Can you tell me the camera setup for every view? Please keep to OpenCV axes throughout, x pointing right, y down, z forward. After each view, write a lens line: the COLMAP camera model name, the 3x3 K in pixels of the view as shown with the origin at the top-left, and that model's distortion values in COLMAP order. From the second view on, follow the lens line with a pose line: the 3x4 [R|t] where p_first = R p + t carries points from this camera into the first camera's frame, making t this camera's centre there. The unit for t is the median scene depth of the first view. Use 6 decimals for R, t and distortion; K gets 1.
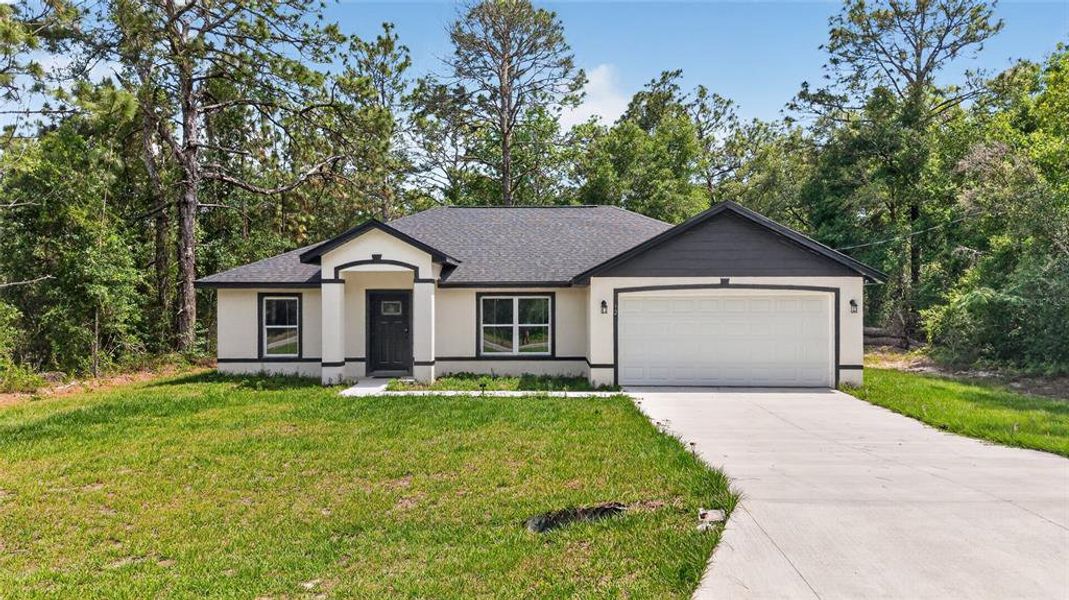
lens RADIAL K [[728.3, 0, 540.4], [0, 728.3, 297.8], [0, 0, 1]] dist [0.029849, -0.010405]
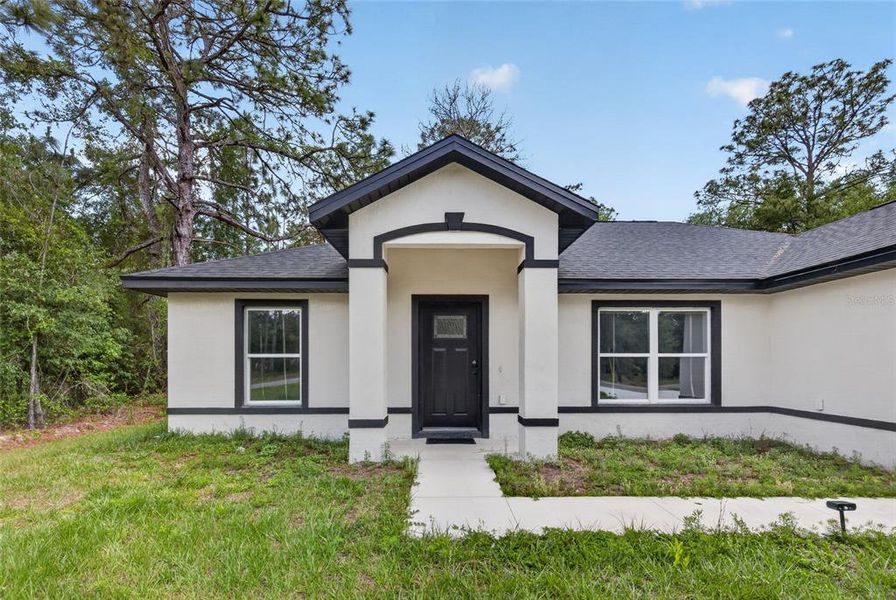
lens RADIAL K [[431.8, 0, 443.1], [0, 431.8, 358.2], [0, 0, 1]] dist [-0.003660, 0.000054]
pose [[0.999880, 0.003420, 0.015104, -0.220200], [-0.003308, 0.999967, -0.007398, 0.043974], [-0.015129, 0.007347, 0.999859, 0.641980]]
